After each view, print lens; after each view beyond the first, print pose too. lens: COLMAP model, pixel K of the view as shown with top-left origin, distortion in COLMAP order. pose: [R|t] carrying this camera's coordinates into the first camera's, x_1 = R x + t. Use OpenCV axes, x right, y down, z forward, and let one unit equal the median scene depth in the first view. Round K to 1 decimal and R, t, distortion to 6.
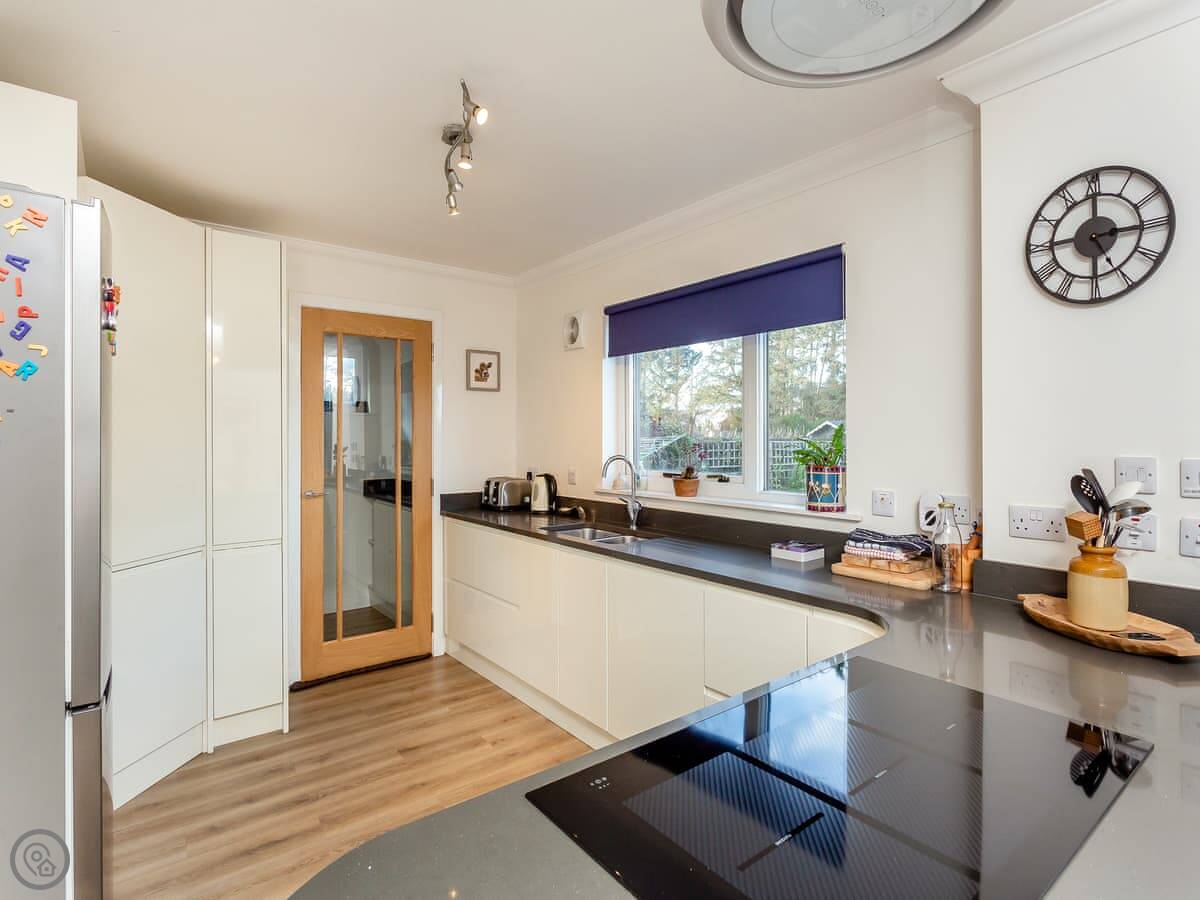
lens RADIAL K [[599.6, 0, 600.0], [0, 599.6, 445.4], [0, 0, 1]] dist [0.001264, -0.000872]
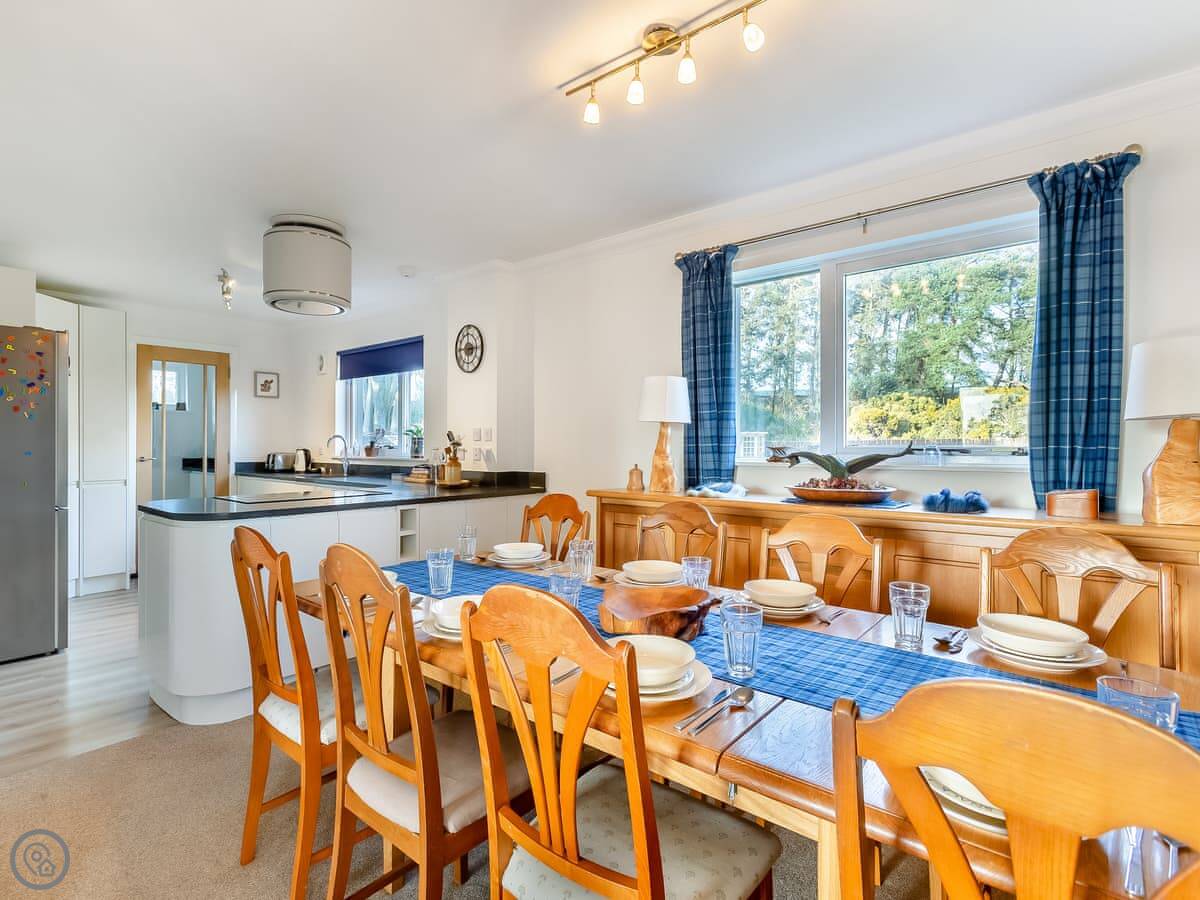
lens RADIAL K [[599.6, 0, 598.6], [0, 599.6, 449.9], [0, 0, 1]] dist [0.001264, -0.000872]
pose [[0.976742, 0.001376, 0.214415, 0.434561], [-0.000377, 0.999989, -0.004701, 0.072467], [-0.214419, 0.004510, 0.976731, -0.987302]]
